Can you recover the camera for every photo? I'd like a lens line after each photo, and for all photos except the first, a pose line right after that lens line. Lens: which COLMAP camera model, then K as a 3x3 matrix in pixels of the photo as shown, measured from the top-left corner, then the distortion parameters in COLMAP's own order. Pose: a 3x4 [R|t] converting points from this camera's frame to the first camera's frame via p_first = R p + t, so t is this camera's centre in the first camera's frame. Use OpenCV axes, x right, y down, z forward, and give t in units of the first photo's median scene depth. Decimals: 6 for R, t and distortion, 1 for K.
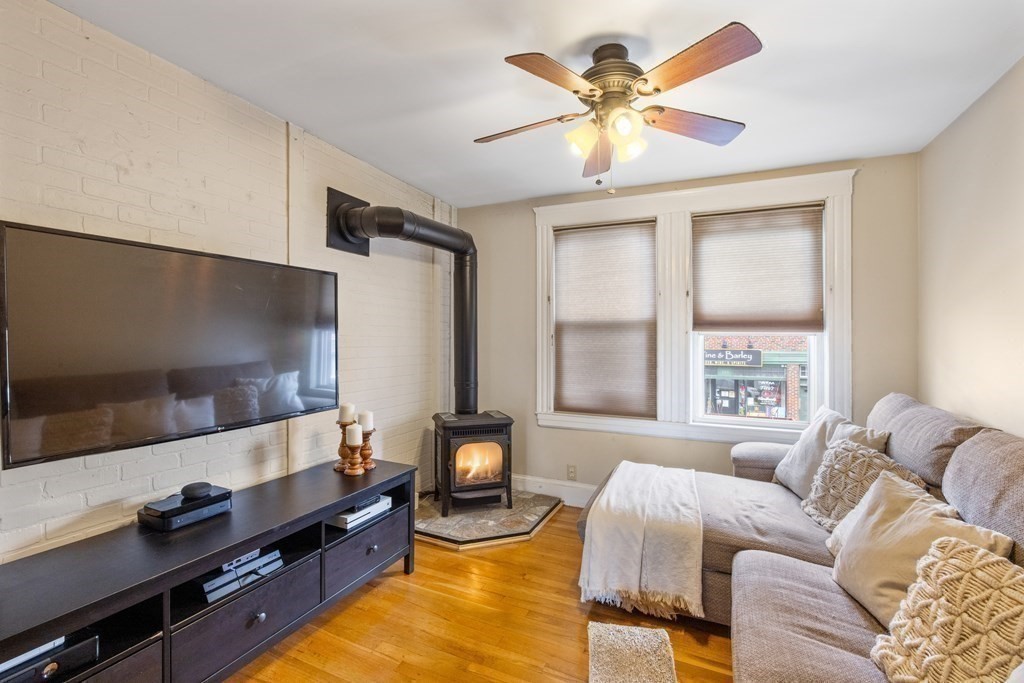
lens RADIAL K [[458.5, 0, 505.8], [0, 458.5, 320.2], [0, 0, 1]] dist [-0.003999, 0.001876]
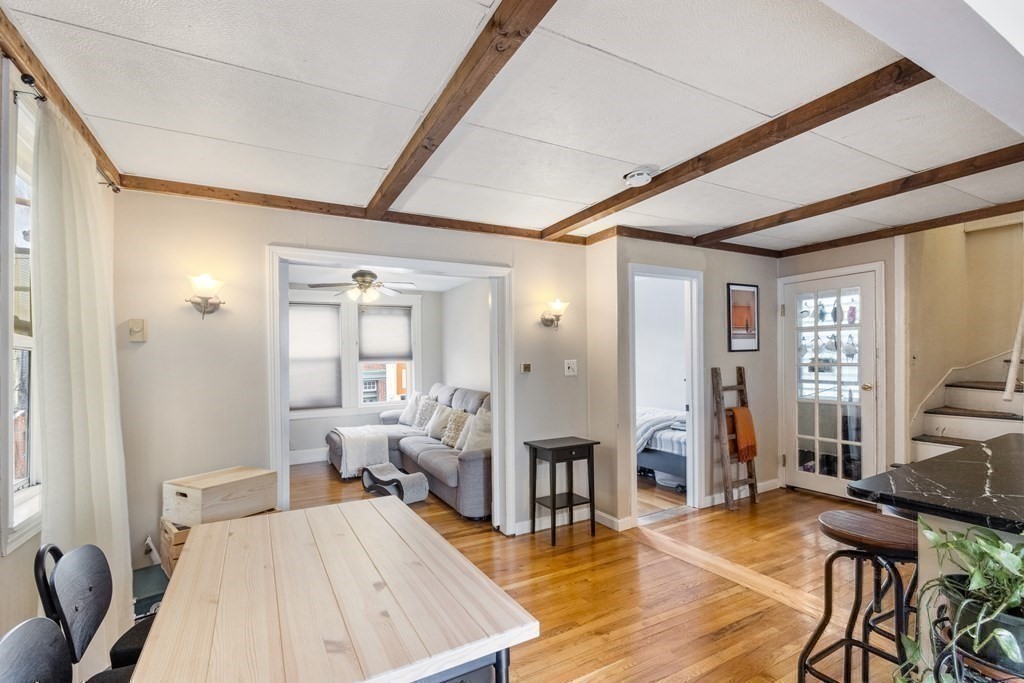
lens RADIAL K [[458.5, 0, 521.4], [0, 458.5, 364.7], [0, 0, 1]] dist [-0.003999, 0.001876]
pose [[0.584243, -0.031267, 0.810976, -0.821606], [-0.007286, 0.999015, 0.043766, -0.057484], [-0.811546, -0.031479, 0.583440, -0.771976]]
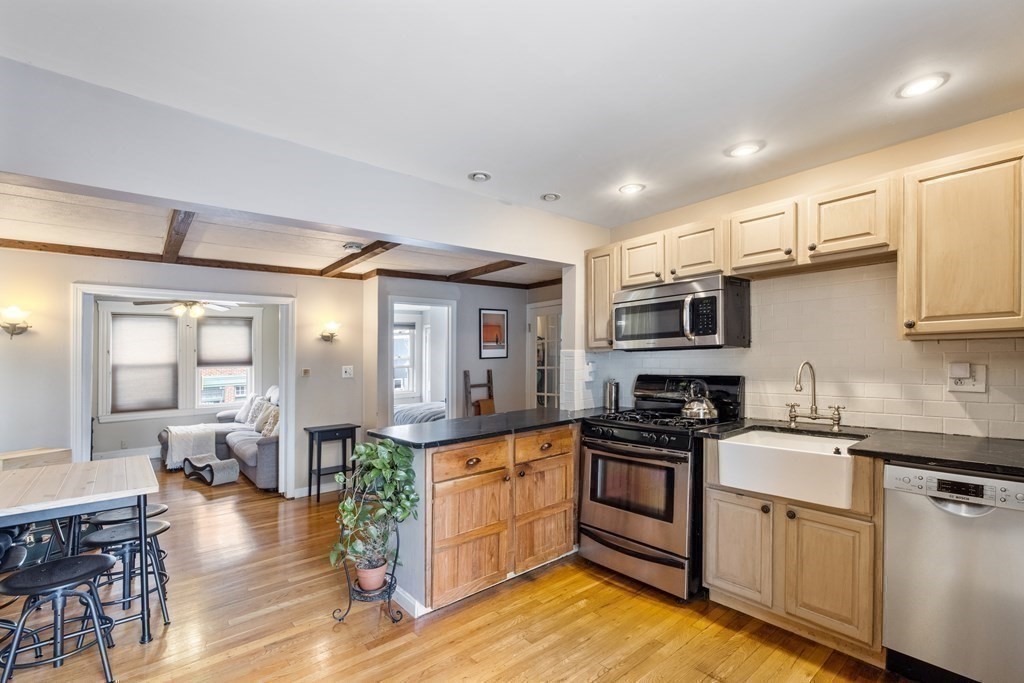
lens RADIAL K [[458.5, 0, 521.1], [0, 458.5, 352.9], [0, 0, 1]] dist [-0.003999, 0.001876]
pose [[0.418115, -0.007528, 0.908363, -0.972576], [-0.008767, 0.999886, 0.012322, -0.088755], [-0.908352, -0.013116, 0.418001, -1.392344]]
